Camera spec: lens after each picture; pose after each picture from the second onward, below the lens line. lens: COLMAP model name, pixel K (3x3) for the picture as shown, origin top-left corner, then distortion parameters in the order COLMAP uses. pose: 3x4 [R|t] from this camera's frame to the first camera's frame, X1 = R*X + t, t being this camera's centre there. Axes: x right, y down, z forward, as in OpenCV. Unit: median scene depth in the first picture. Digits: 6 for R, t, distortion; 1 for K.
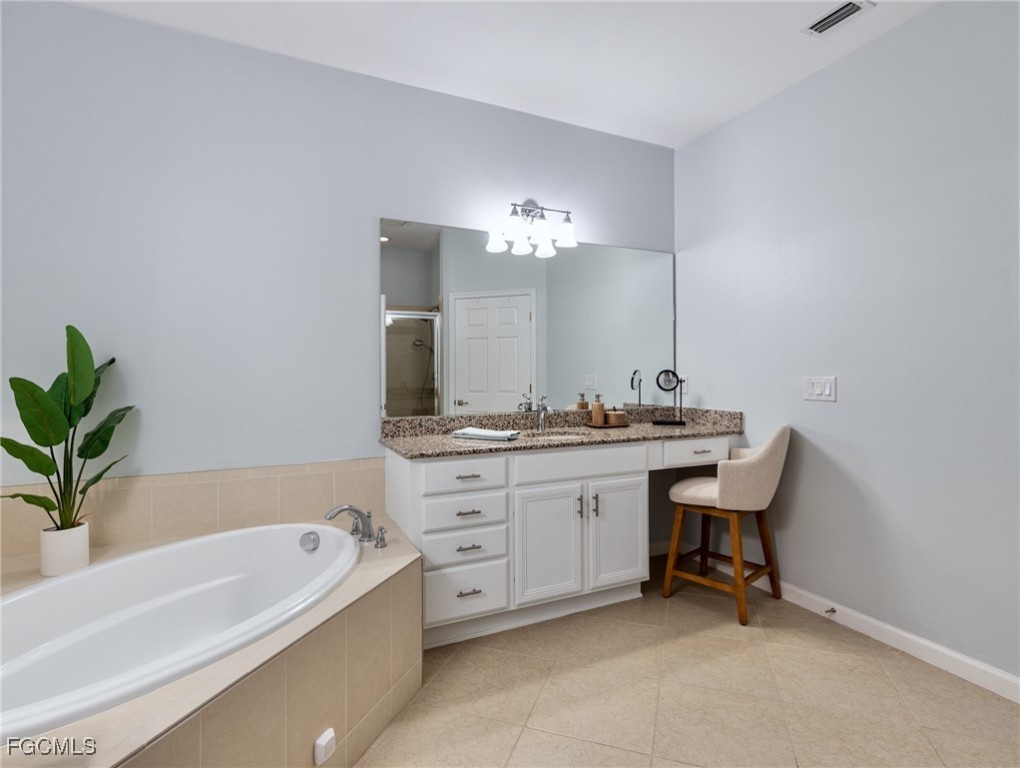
lens RADIAL K [[519.4, 0, 526.8], [0, 519.4, 365.3], [0, 0, 1]] dist [0.007777, -0.002695]
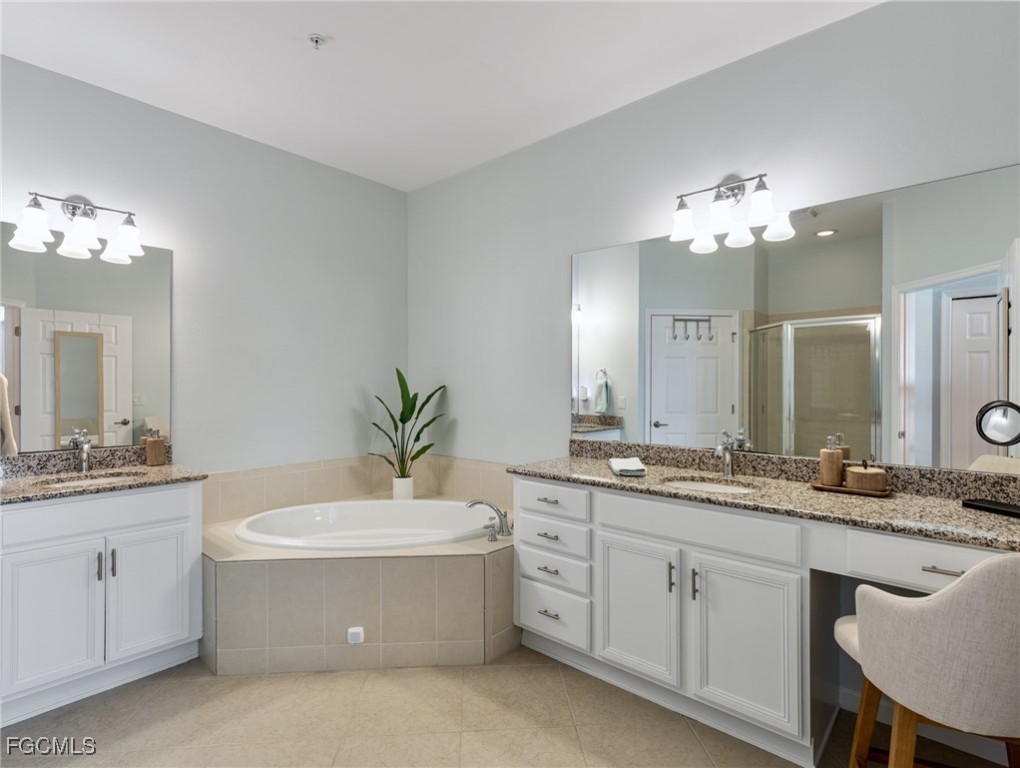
lens RADIAL K [[519.4, 0, 512.2], [0, 519.4, 386.1], [0, 0, 1]] dist [0.007777, -0.002695]
pose [[0.381941, 0.005881, -0.924168, 0.704845], [0.006774, 0.999935, 0.009163, -0.018473], [0.924162, -0.009760, 0.381876, 0.479275]]
